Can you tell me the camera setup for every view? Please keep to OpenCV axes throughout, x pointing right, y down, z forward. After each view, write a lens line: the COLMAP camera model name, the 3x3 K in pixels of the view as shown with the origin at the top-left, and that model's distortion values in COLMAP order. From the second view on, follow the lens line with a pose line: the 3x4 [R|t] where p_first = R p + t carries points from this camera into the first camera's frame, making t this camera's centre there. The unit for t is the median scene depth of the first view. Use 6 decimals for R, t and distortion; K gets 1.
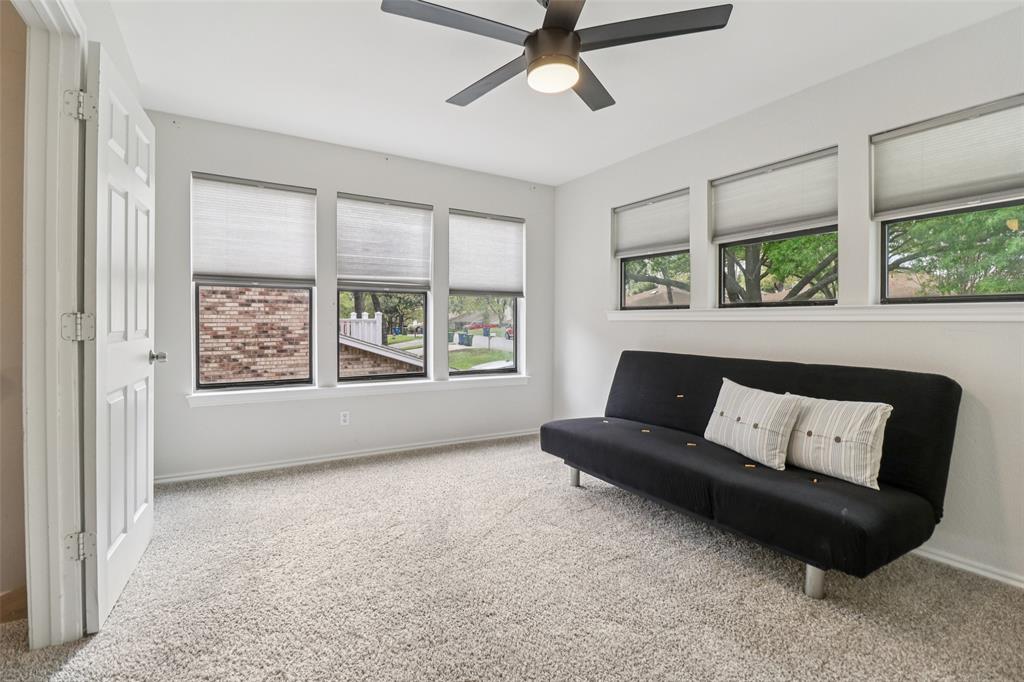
lens RADIAL K [[471.7, 0, 510.4], [0, 471.7, 322.7], [0, 0, 1]] dist [-0.003459, -0.010693]
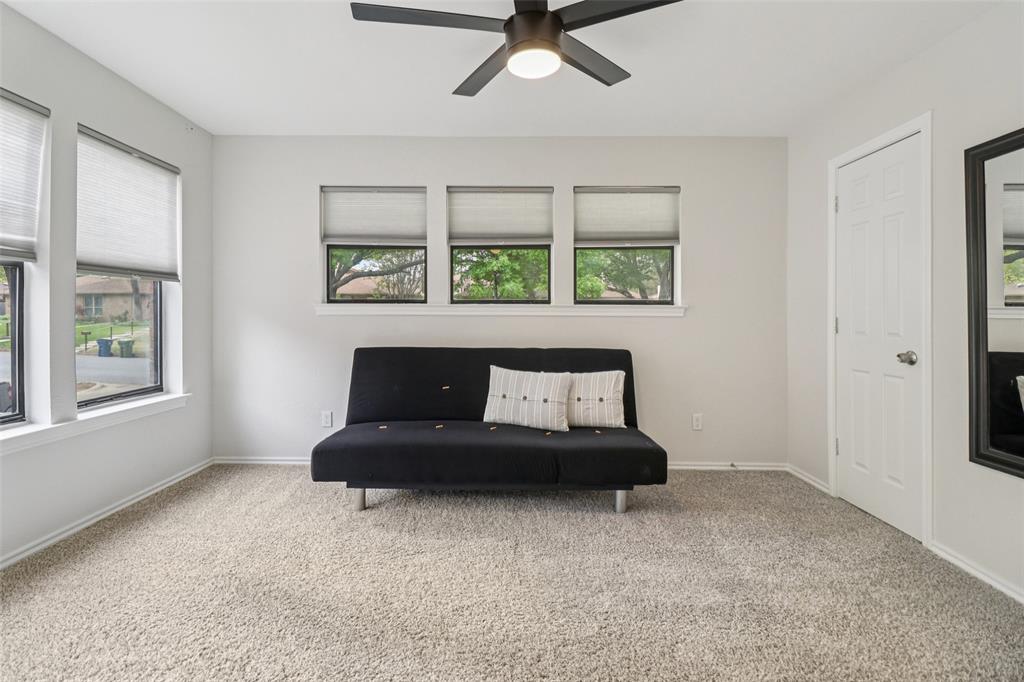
lens RADIAL K [[471.7, 0, 505.5], [0, 471.7, 313.7], [0, 0, 1]] dist [-0.003459, -0.010693]
pose [[0.526289, -0.001661, 0.850304, -0.435587], [0.002087, 0.999998, 0.000662, -0.008487], [-0.850303, 0.001426, 0.526291, 0.319430]]
